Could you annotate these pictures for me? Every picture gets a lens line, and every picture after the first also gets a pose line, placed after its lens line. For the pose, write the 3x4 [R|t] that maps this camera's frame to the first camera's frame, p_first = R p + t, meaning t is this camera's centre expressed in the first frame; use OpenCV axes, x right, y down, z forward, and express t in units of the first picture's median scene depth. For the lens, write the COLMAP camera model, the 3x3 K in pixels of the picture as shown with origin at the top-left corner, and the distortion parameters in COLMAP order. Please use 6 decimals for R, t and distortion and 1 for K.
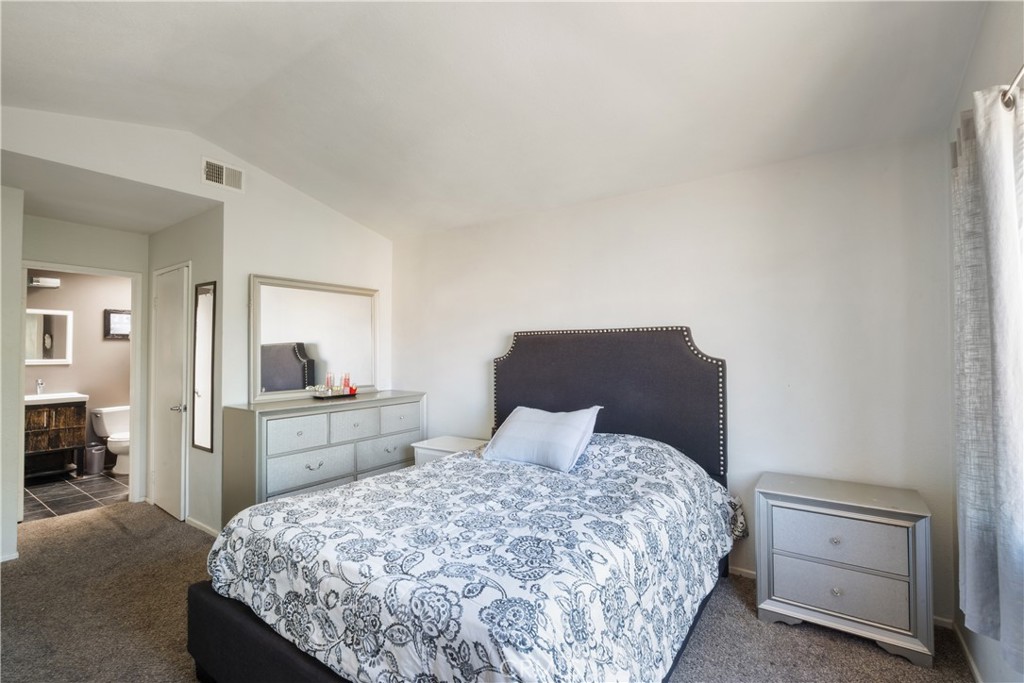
lens RADIAL K [[461.6, 0, 512.0], [0, 461.6, 341.5], [0, 0, 1]] dist [-0.000412, -0.000049]
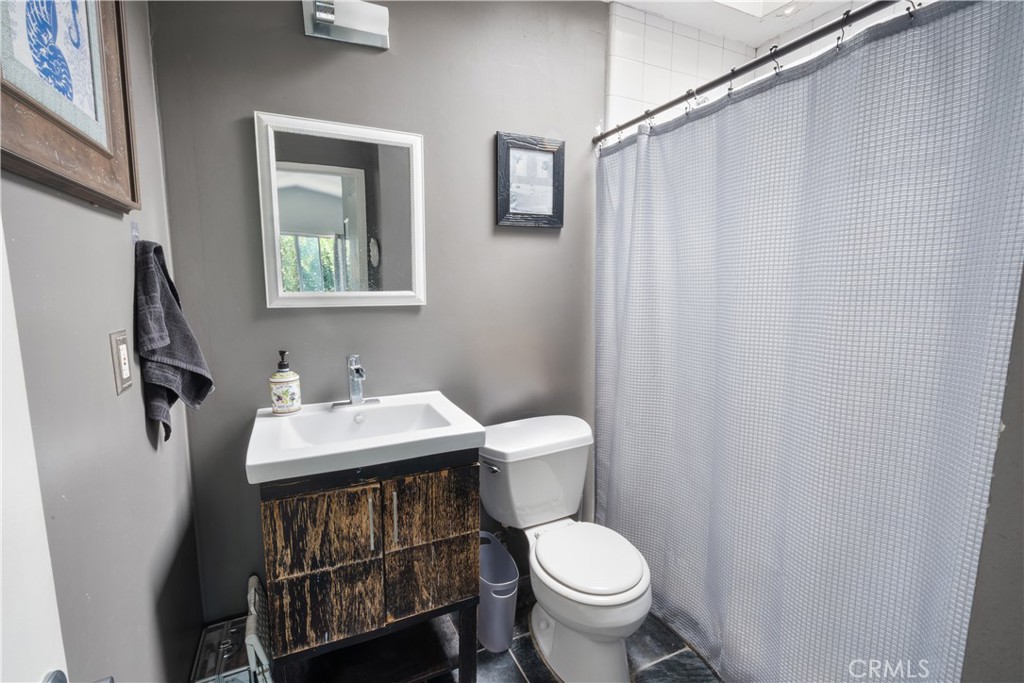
lens RADIAL K [[461.6, 0, 512.0], [0, 461.6, 341.5], [0, 0, 1]] dist [-0.000412, -0.000049]
pose [[0.870426, 0.063429, -0.488196, -0.743671], [0.007335, 0.989884, 0.141688, 0.028098], [0.492245, -0.126910, 0.861156, 0.748861]]
